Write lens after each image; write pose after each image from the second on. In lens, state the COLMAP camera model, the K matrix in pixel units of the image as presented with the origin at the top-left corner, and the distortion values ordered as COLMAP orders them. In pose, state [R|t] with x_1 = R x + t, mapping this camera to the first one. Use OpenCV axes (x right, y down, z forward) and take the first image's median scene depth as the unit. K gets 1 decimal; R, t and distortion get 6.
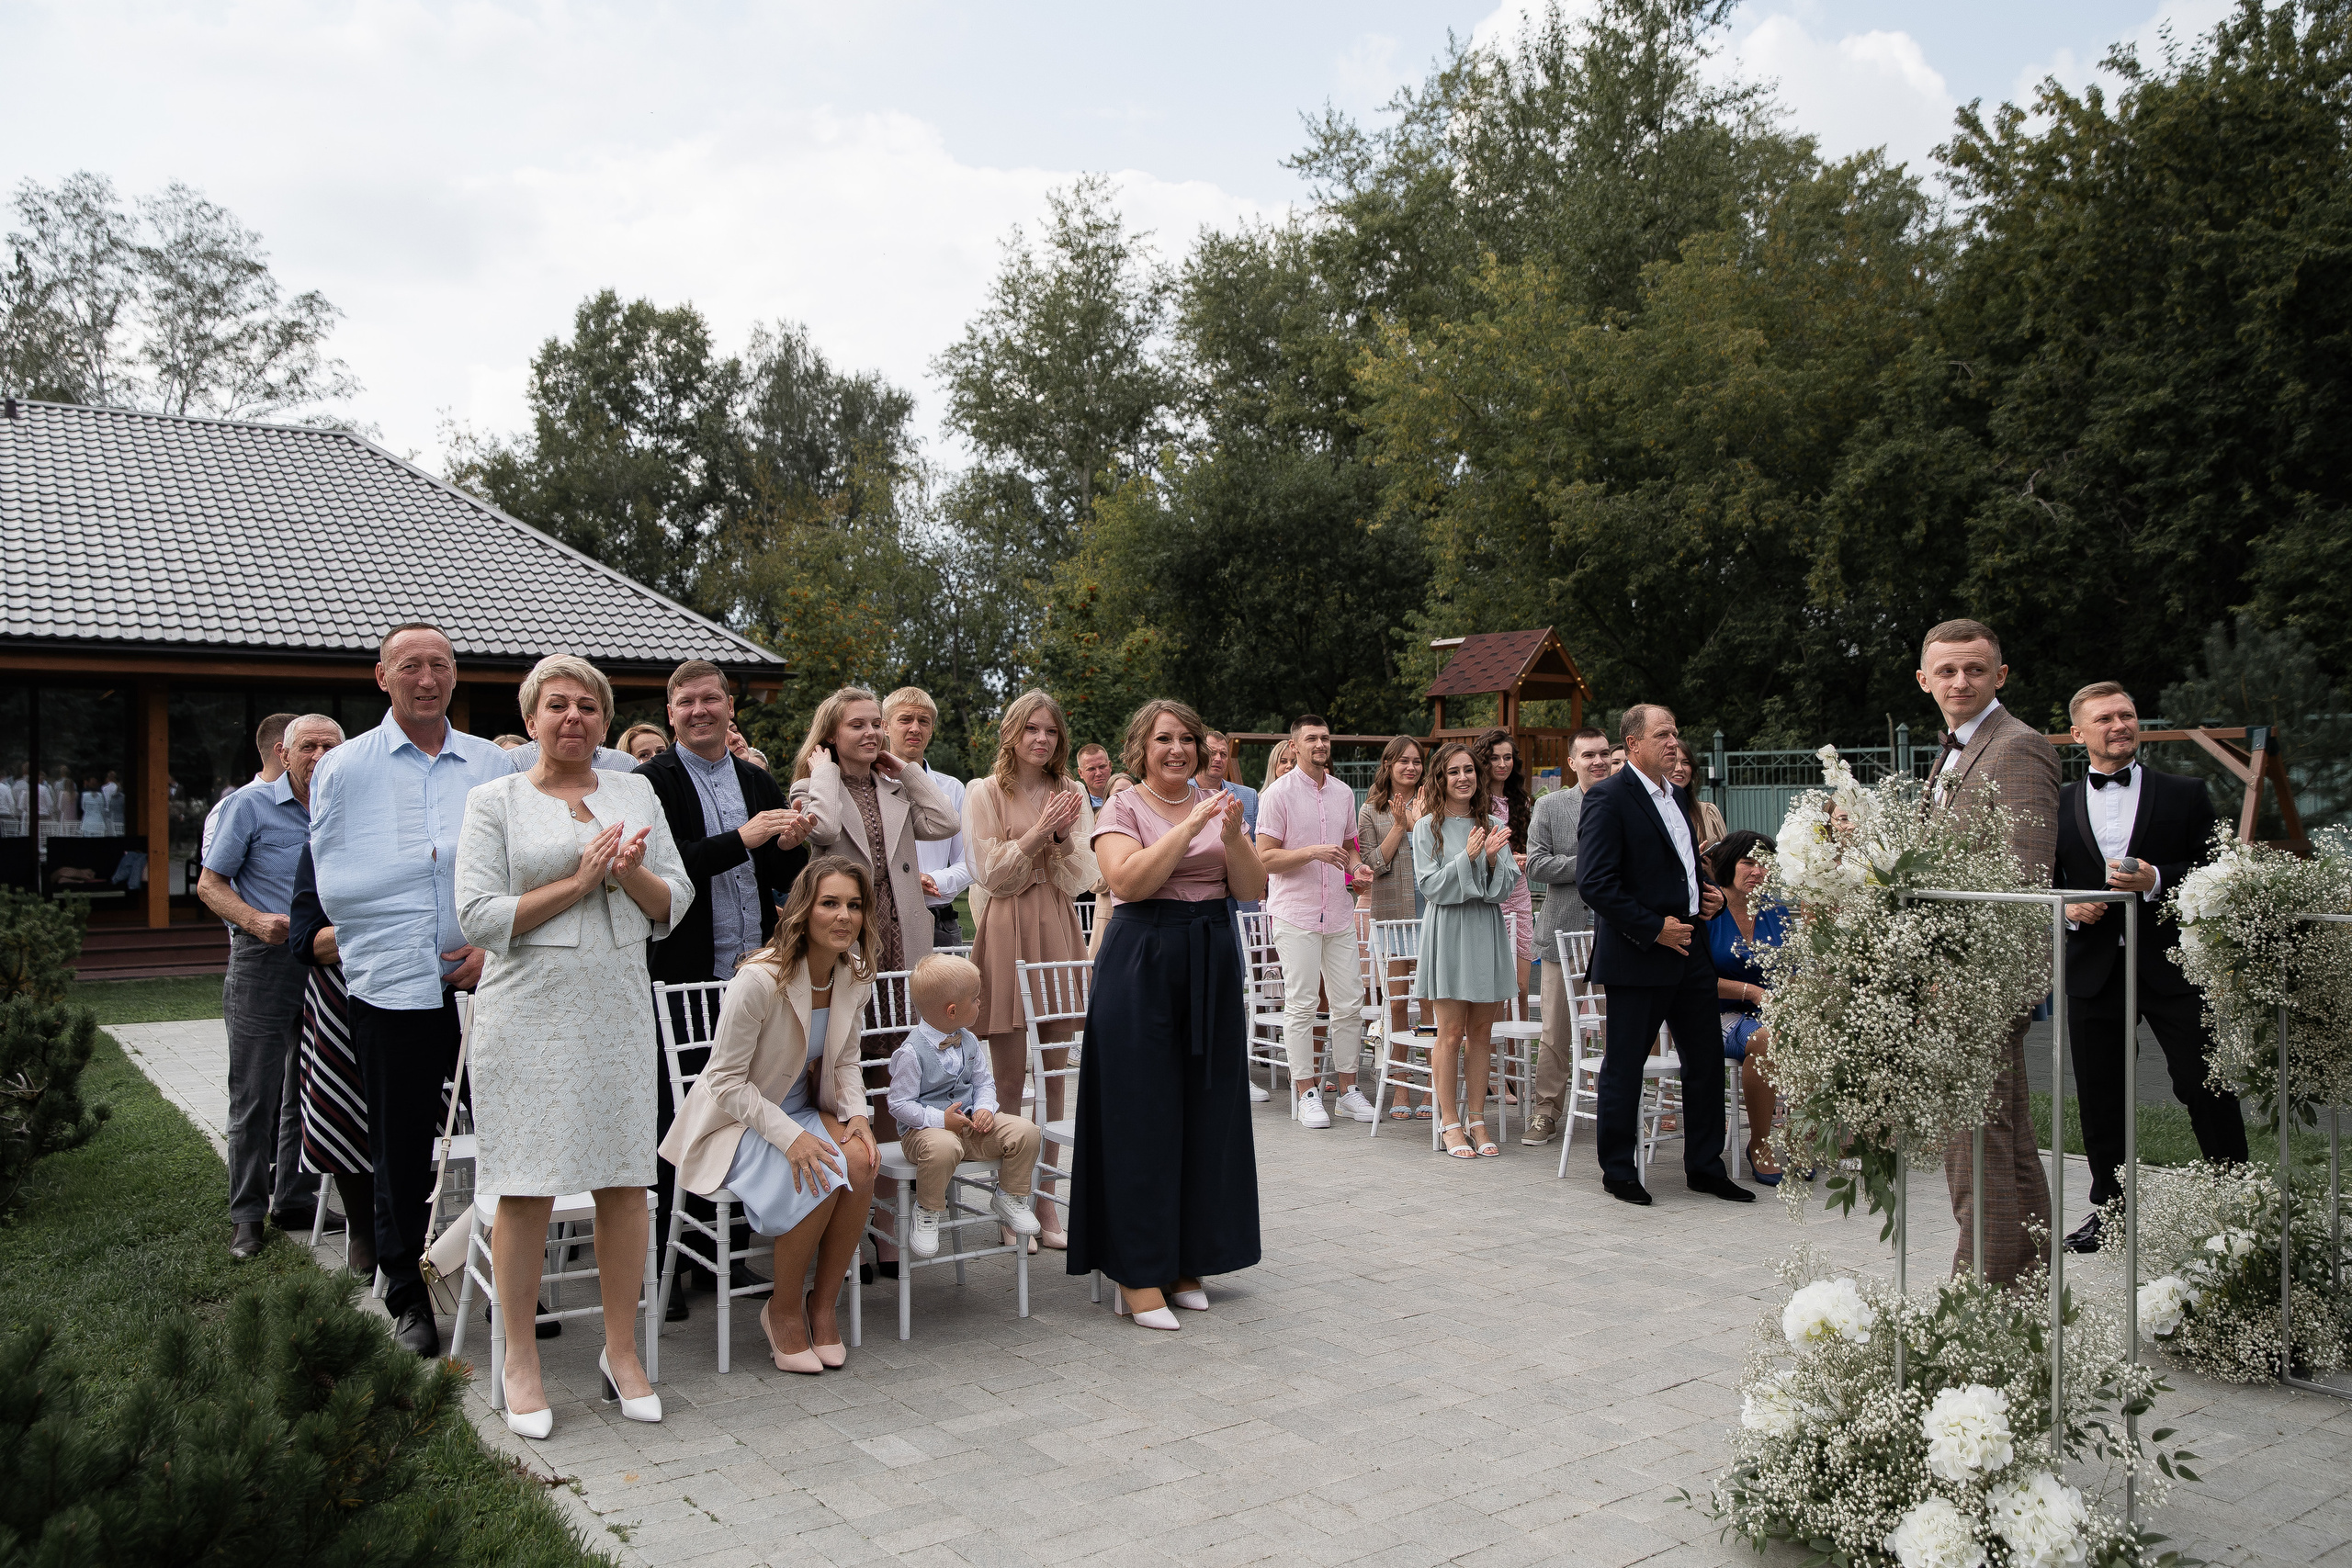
lens RADIAL K [[1874.2, 0, 1113.3], [0, 1874.2, 782.2], [0, 0, 1]] dist [-0.036692, 0.064857]
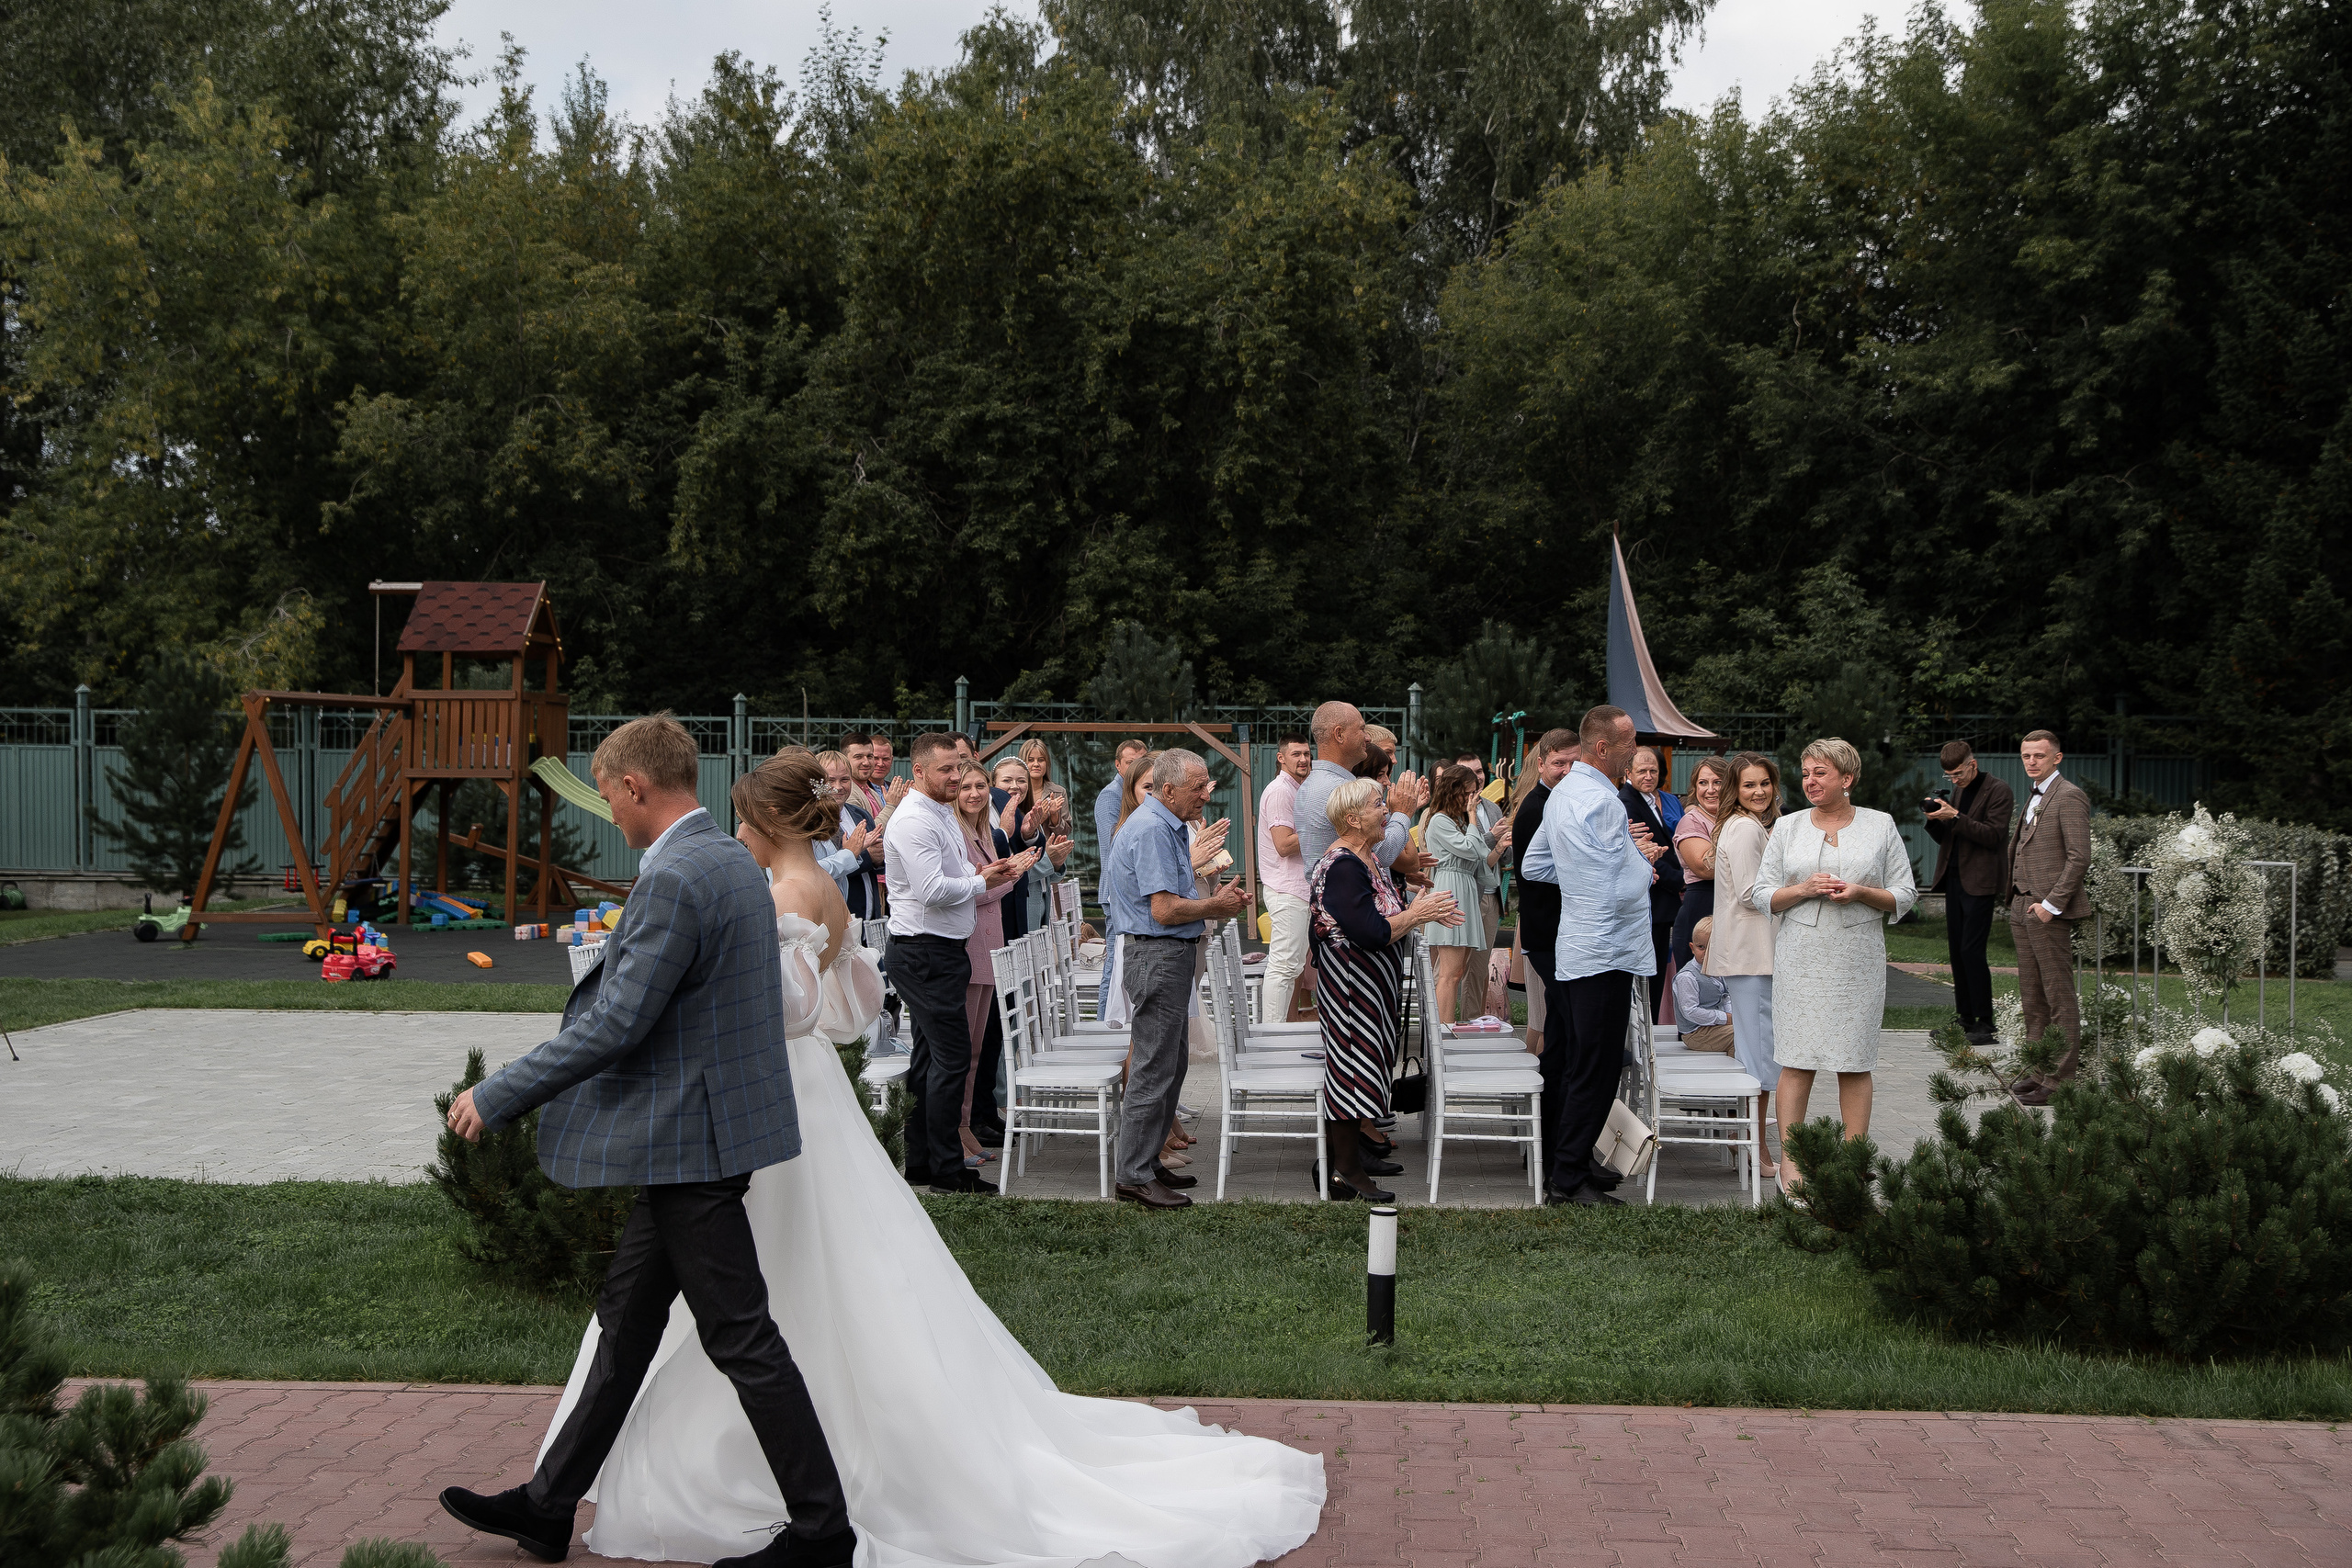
lens RADIAL K [[2496.8, 0, 1125.0], [0, 2496.8, 784.1], [0, 0, 1]] dist [-0.003348, 0.003031]
pose [[0.616466, -0.000813, 0.787381, -0.549472], [-0.022285, 0.999581, 0.018479, -0.013737], [-0.787066, -0.028938, 0.616190, 0.024805]]
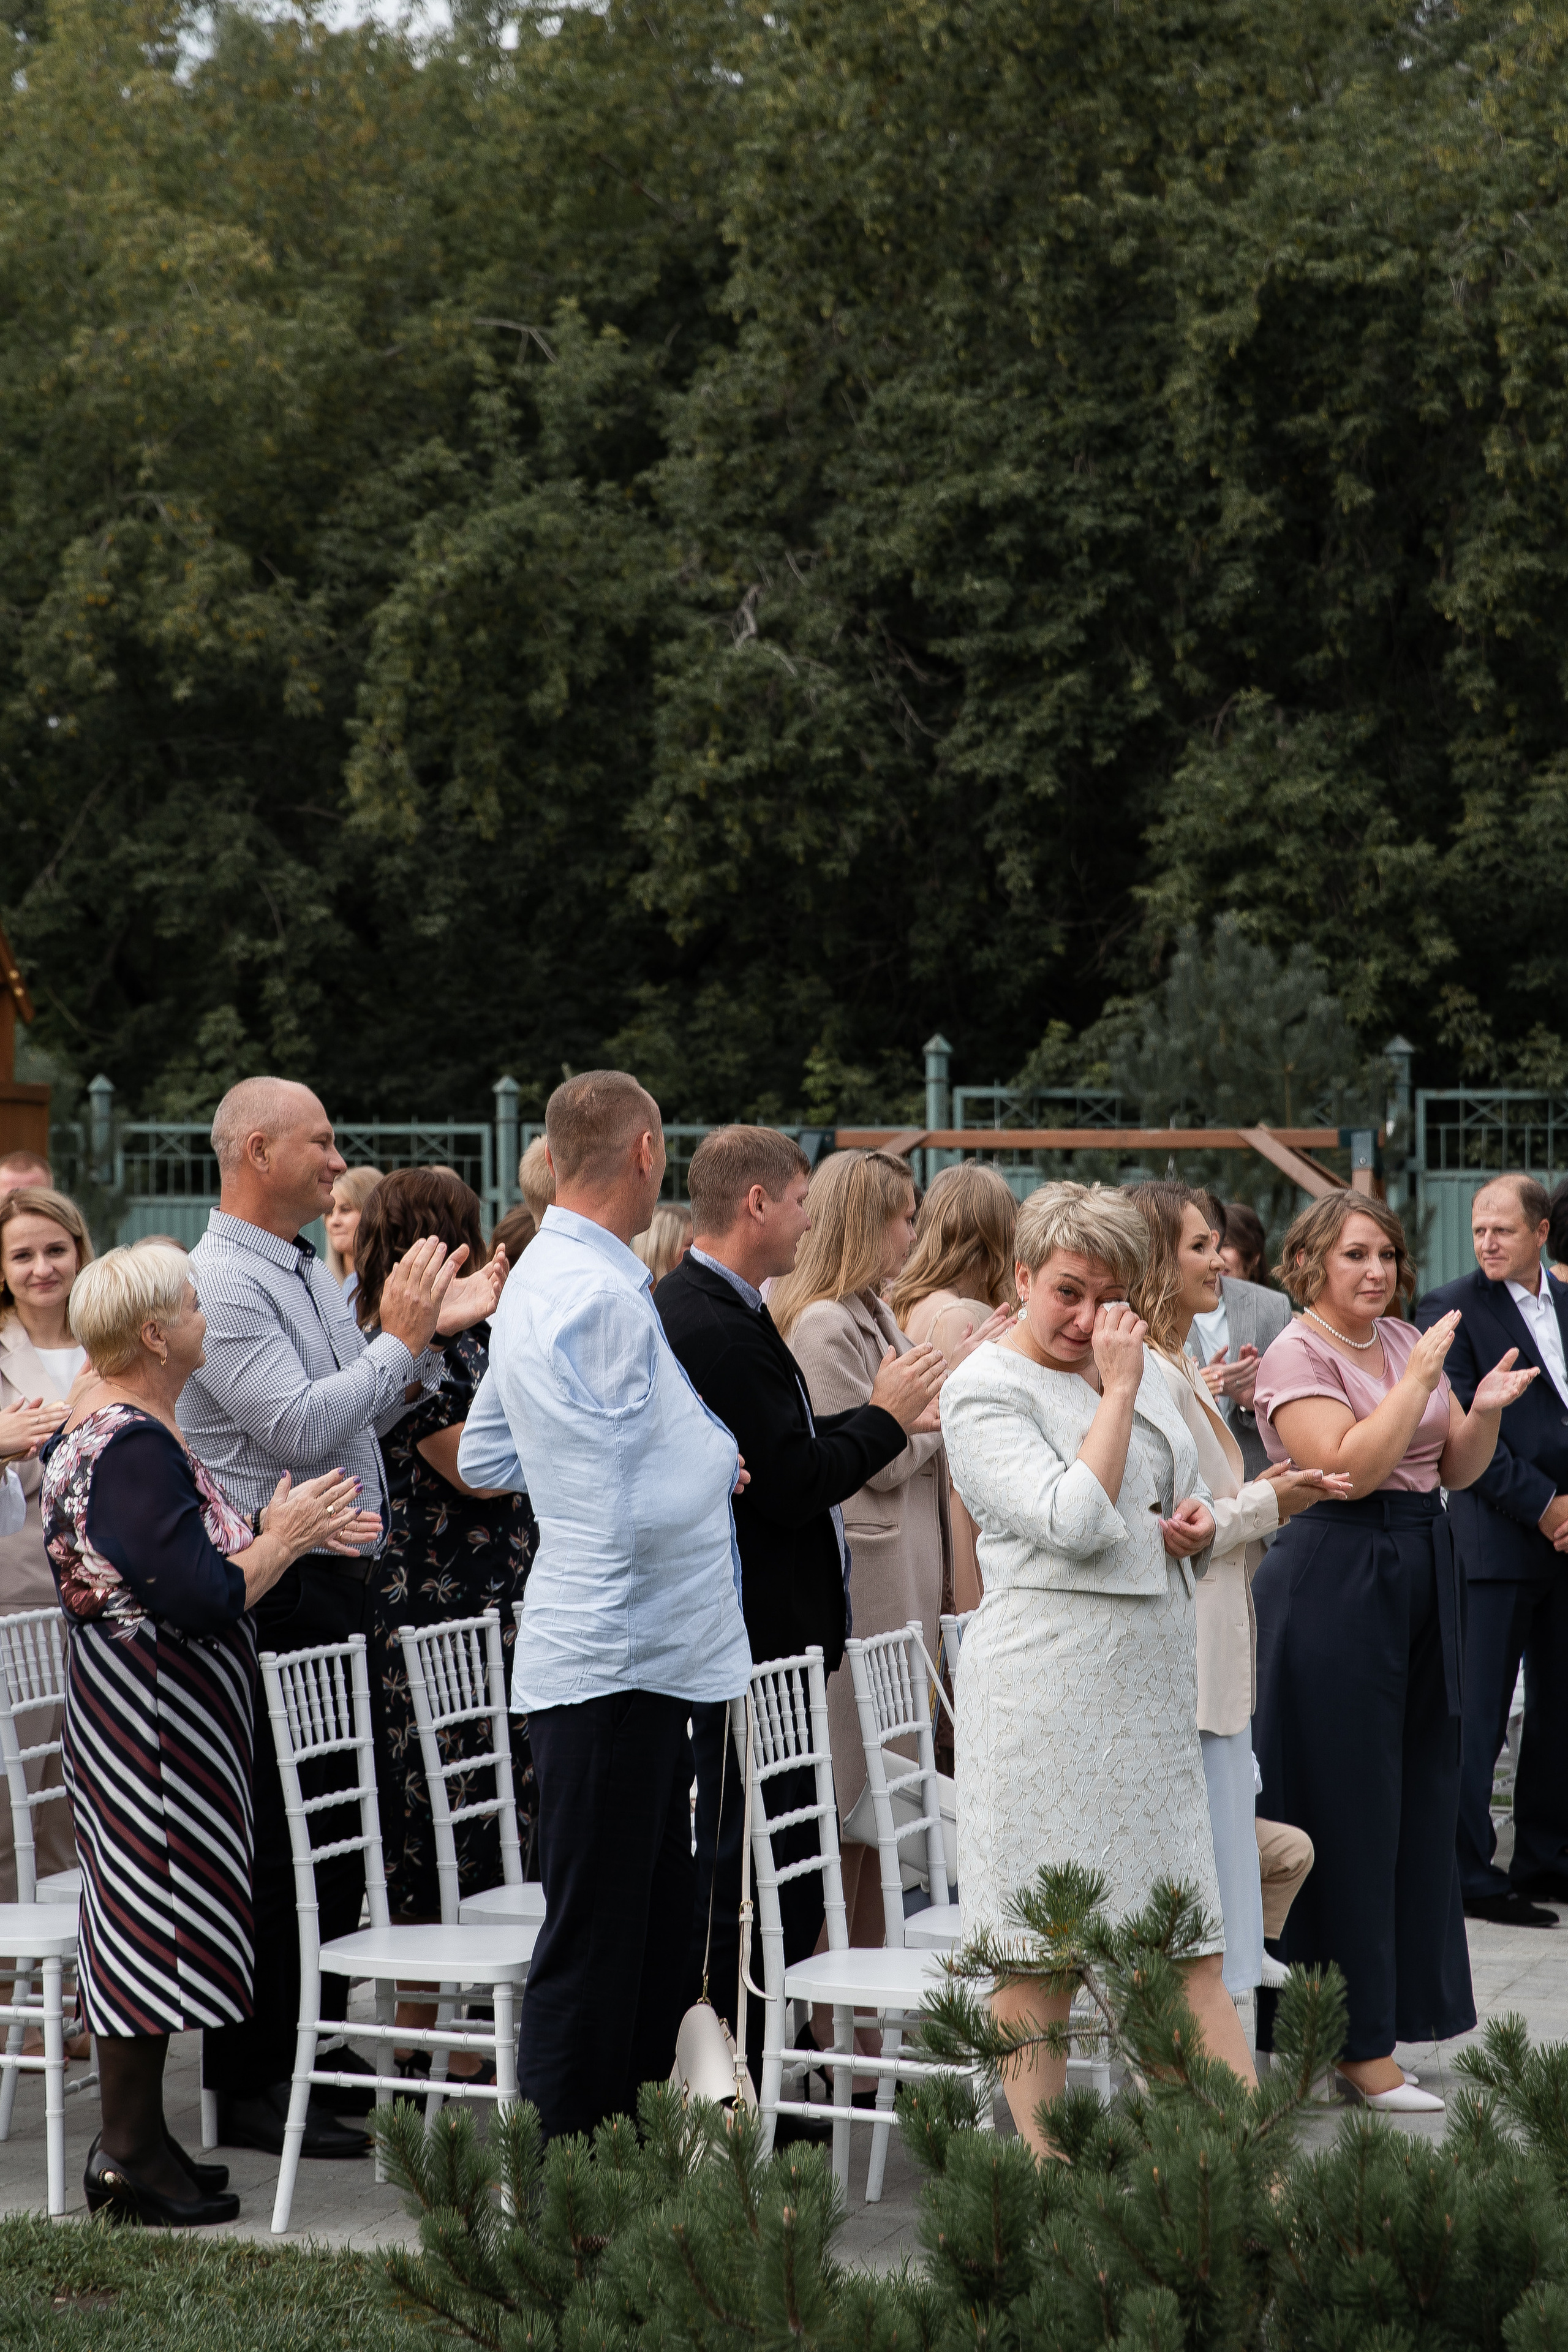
lens RADIAL K [[4897.0, 0, 691.2], [0, 4897.0, 1168.8], [0, 0, 1]] dist [0.158802, 0.004832]
pose [[0.806319, 0.007338, 0.591436, -0.336885], [-0.013289, 0.999895, 0.005710, -0.017042], [-0.591332, -0.012464, 0.806332, -0.080486]]
